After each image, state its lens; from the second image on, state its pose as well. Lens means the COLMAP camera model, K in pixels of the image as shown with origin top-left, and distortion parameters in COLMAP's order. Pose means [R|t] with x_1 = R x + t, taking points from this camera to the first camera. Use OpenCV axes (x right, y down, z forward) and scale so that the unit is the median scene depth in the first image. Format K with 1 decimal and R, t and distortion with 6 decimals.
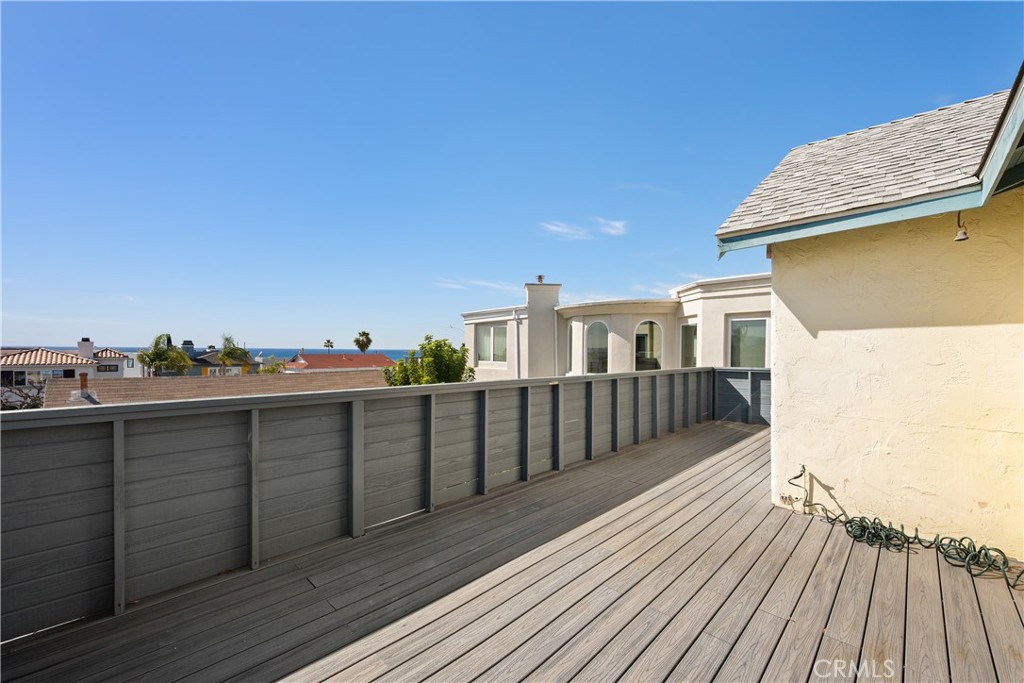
lens RADIAL K [[410.0, 0, 515.7], [0, 410.0, 357.2], [0, 0, 1]] dist [0.000465, -0.000338]
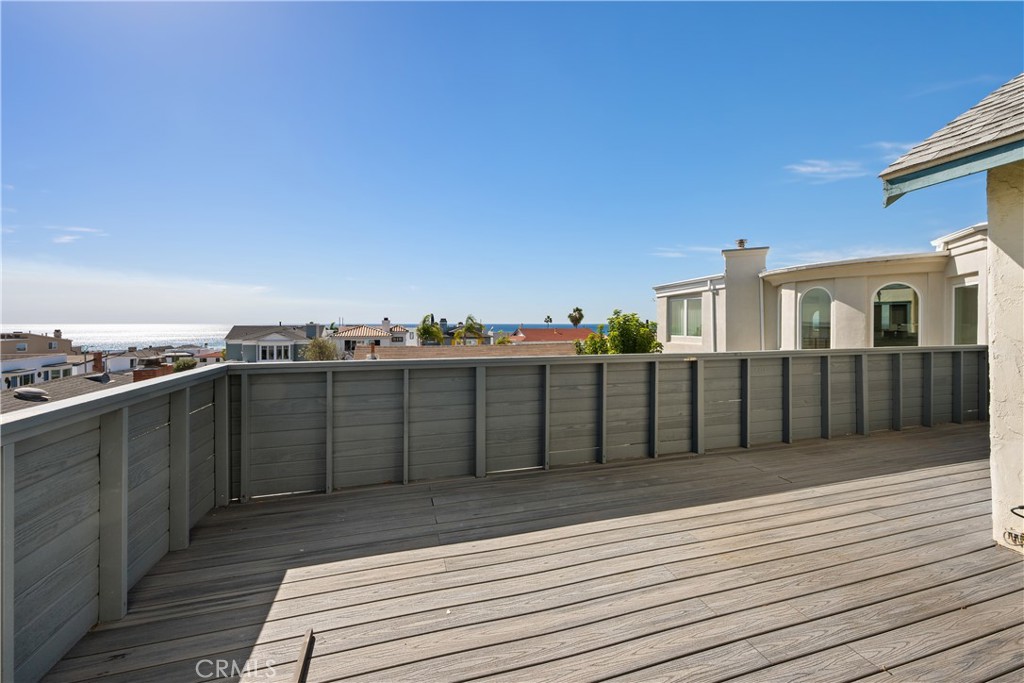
lens RADIAL K [[404.8, 0, 513.8], [0, 404.8, 325.5], [0, 0, 1]] dist [-0.000626, -0.000157]
pose [[0.870714, -0.006992, -0.491740, 0.061898], [-0.000051, 0.999898, -0.014307, -0.000324], [0.491790, 0.012483, 0.870624, -0.003151]]
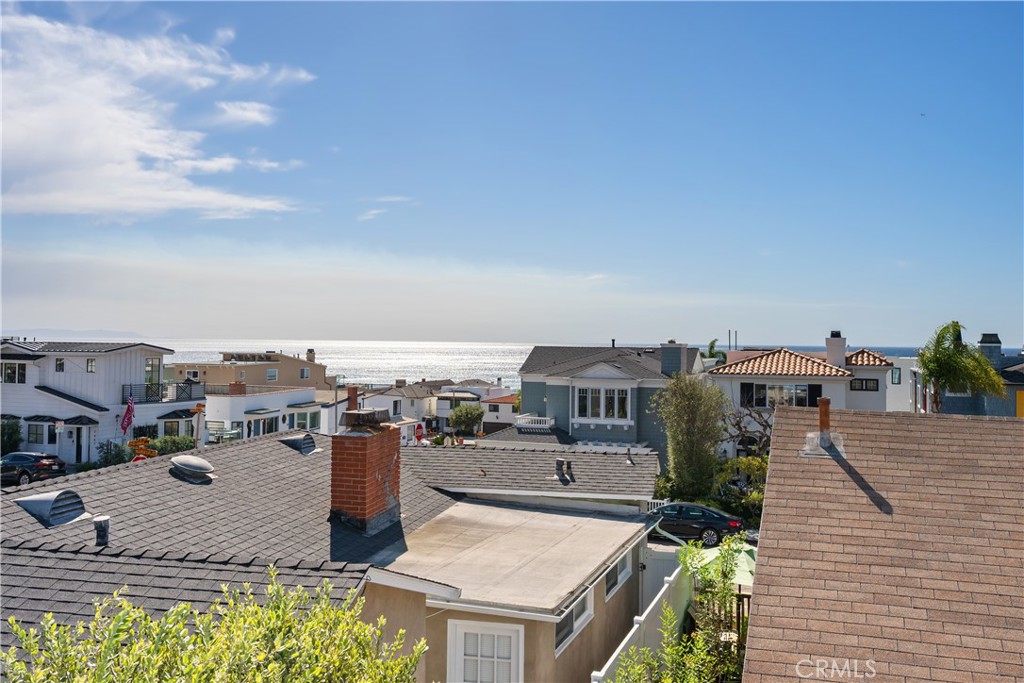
lens RADIAL K [[910.8, 0, 510.7], [0, 910.8, 317.3], [0, 0, 1]] dist [-0.006745, 0.001419]
pose [[0.404404, -0.029158, -0.914116, -0.125940], [-0.023108, 0.998847, -0.042083, -0.003797], [0.914289, 0.038142, 0.403264, 0.131867]]
